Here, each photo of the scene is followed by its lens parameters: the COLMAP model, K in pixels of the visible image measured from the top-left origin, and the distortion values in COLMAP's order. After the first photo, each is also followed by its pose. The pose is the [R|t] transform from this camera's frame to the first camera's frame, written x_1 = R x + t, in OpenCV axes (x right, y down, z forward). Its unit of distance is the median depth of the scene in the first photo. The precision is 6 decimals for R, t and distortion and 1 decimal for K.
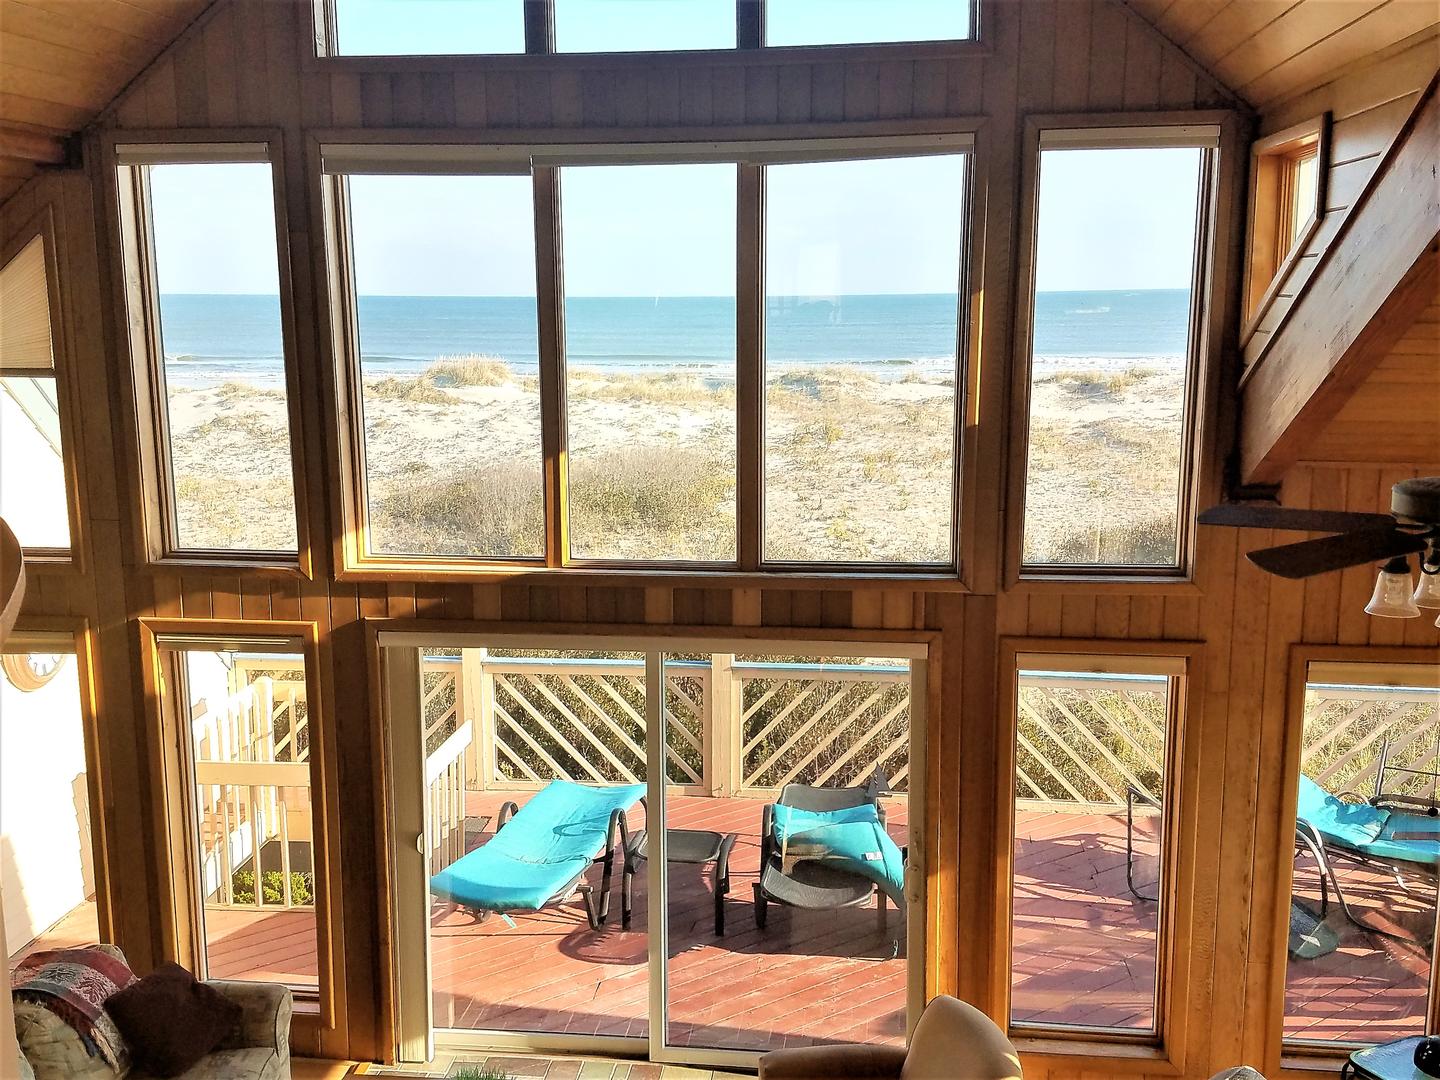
lens RADIAL K [[1481.9, 0, 704.8], [0, 1481.9, 549.0], [0, 0, 1]] dist [0.280675, -0.630087]
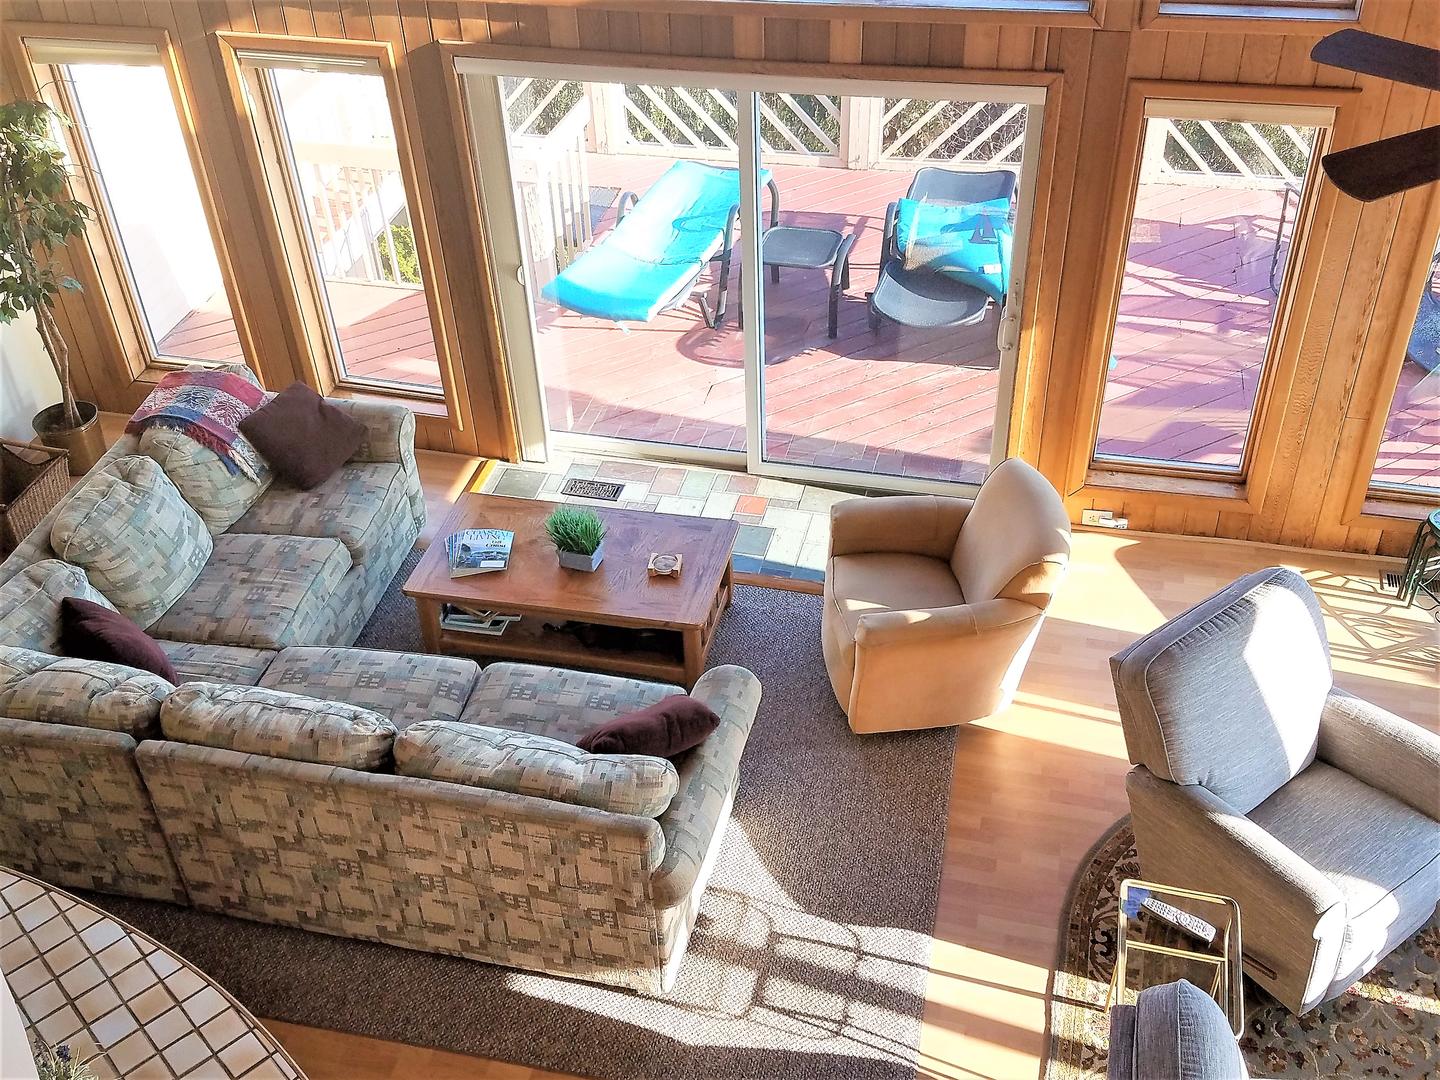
lens RADIAL K [[1481.9, 0, 704.8], [0, 1481.9, 549.0], [0, 0, 1]] dist [0.280675, -0.630087]
pose [[0.991561, 0.047655, -0.120562, 0.066099], [0.014606, 0.882997, 0.469151, -0.116313], [0.128814, -0.466953, 0.874849, 0.046016]]
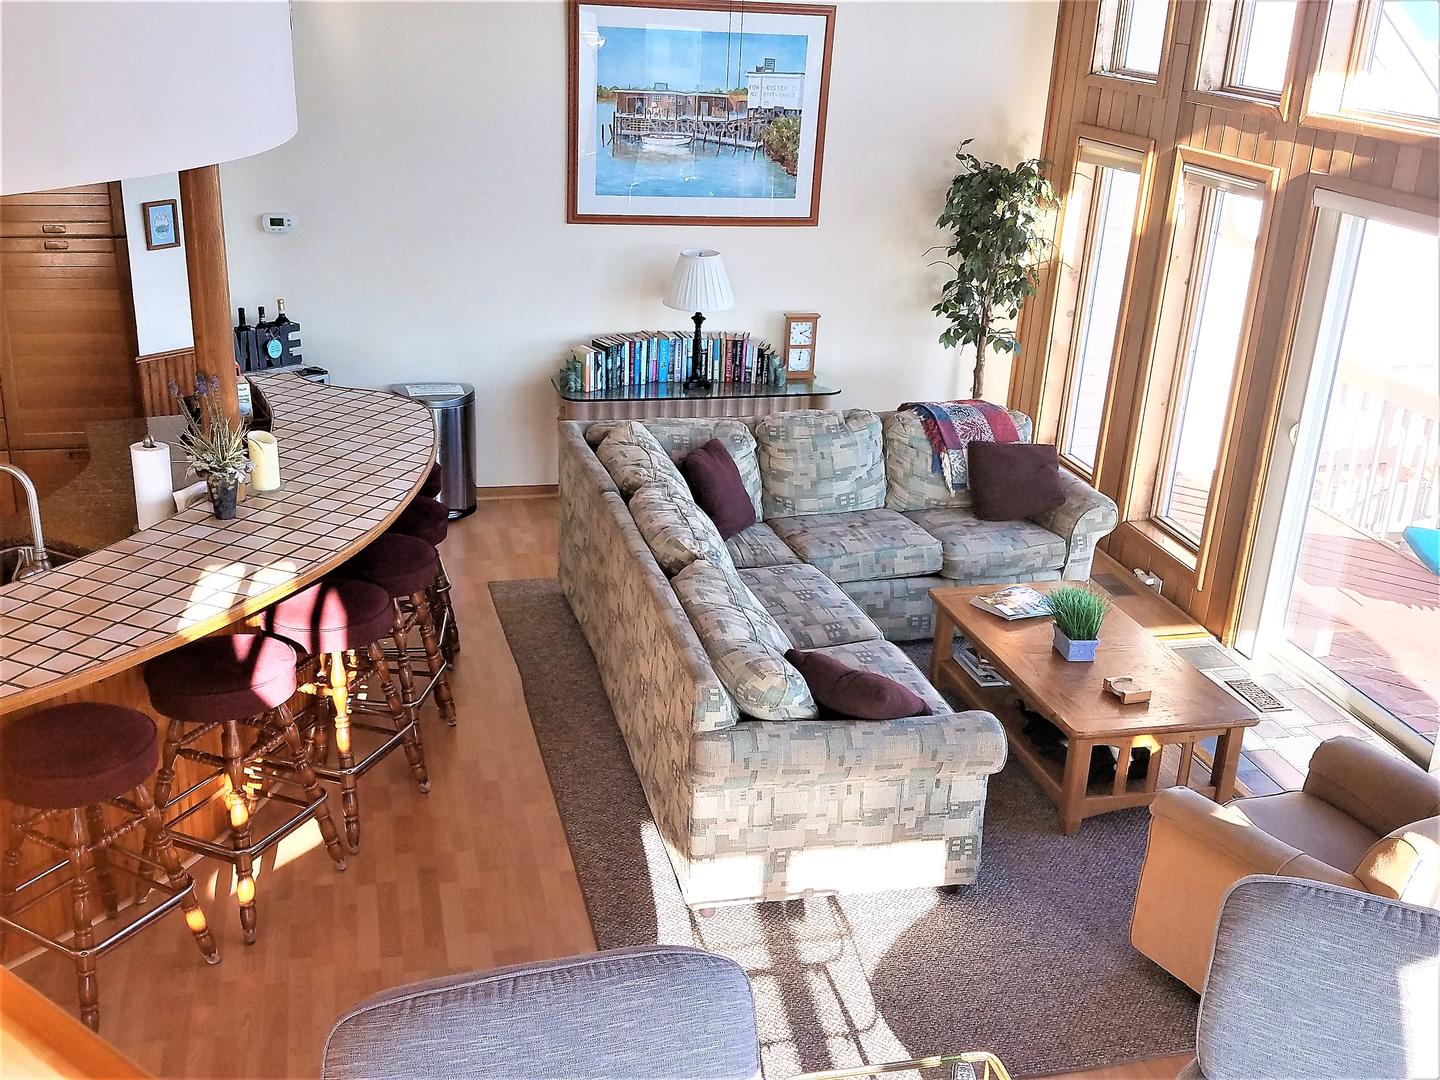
lens RADIAL K [[1481.9, 0, 704.8], [0, 1481.9, 549.0], [0, 0, 1]] dist [0.280675, -0.630087]
pose [[0.352222, 0.354858, -0.866034, 0.527770], [-0.211714, 0.931556, 0.295601, 0.063618], [0.911656, 0.079235, 0.403244, 0.305463]]
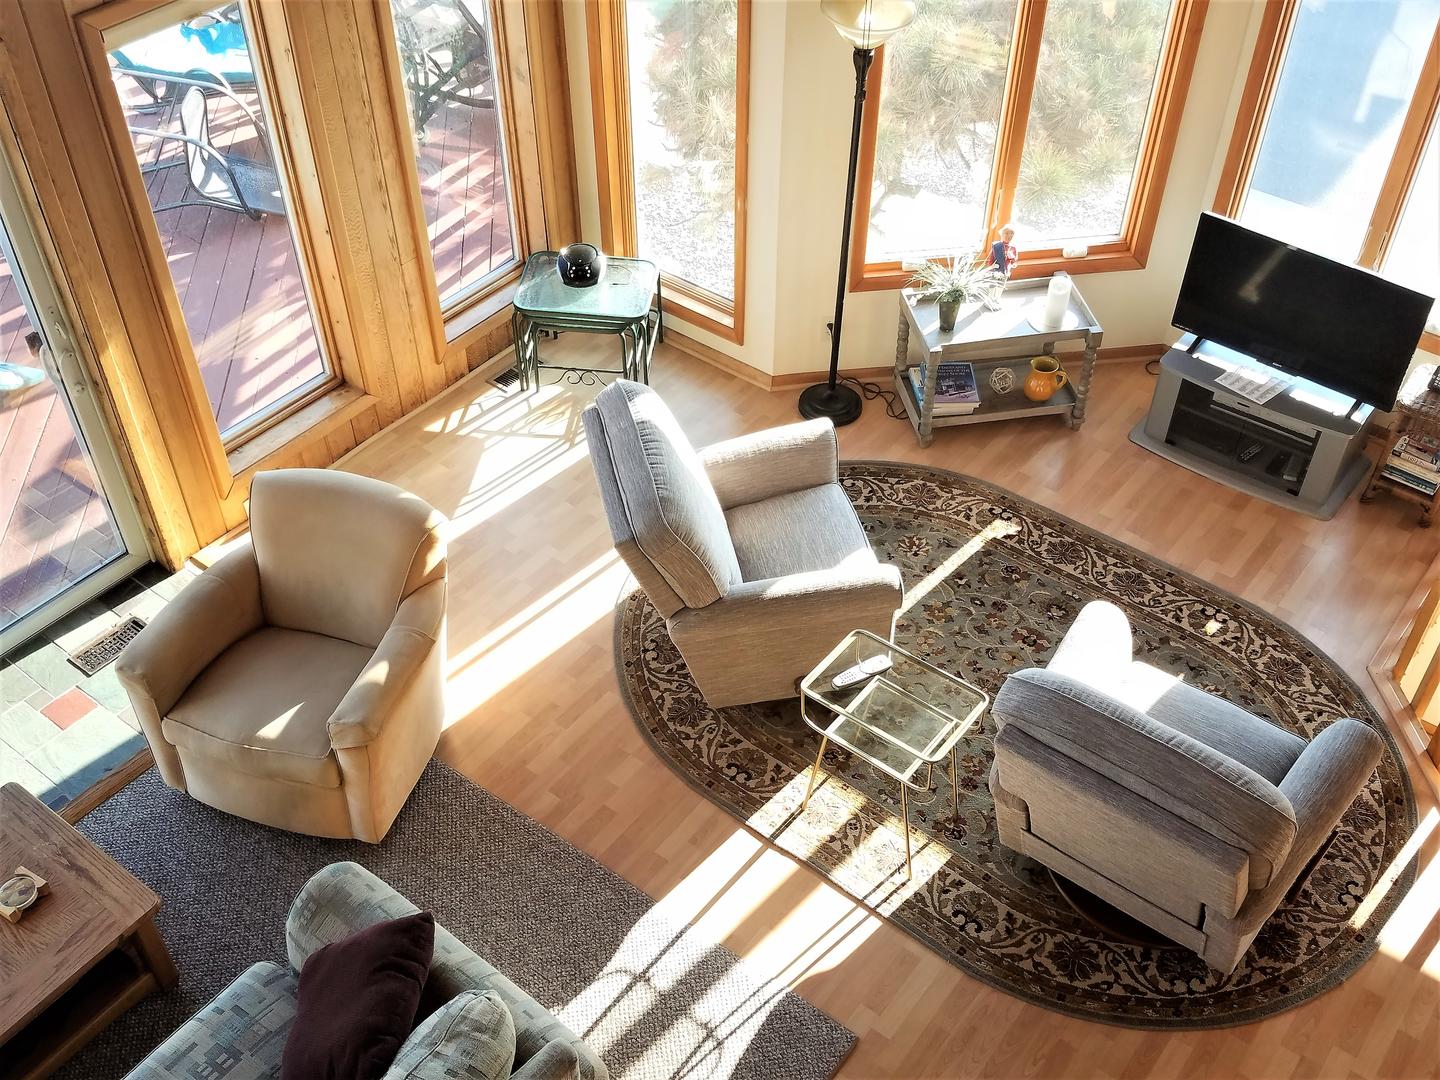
lens RADIAL K [[1483.1, 0, 740.3], [0, 1483.1, 543.7], [0, 0, 1]] dist [0.292844, -0.544441]
pose [[0.496845, -0.585165, 0.640880, -0.243241], [0.140676, 0.783016, 0.605885, -0.135204], [-0.856362, -0.210875, 0.471356, 0.314962]]
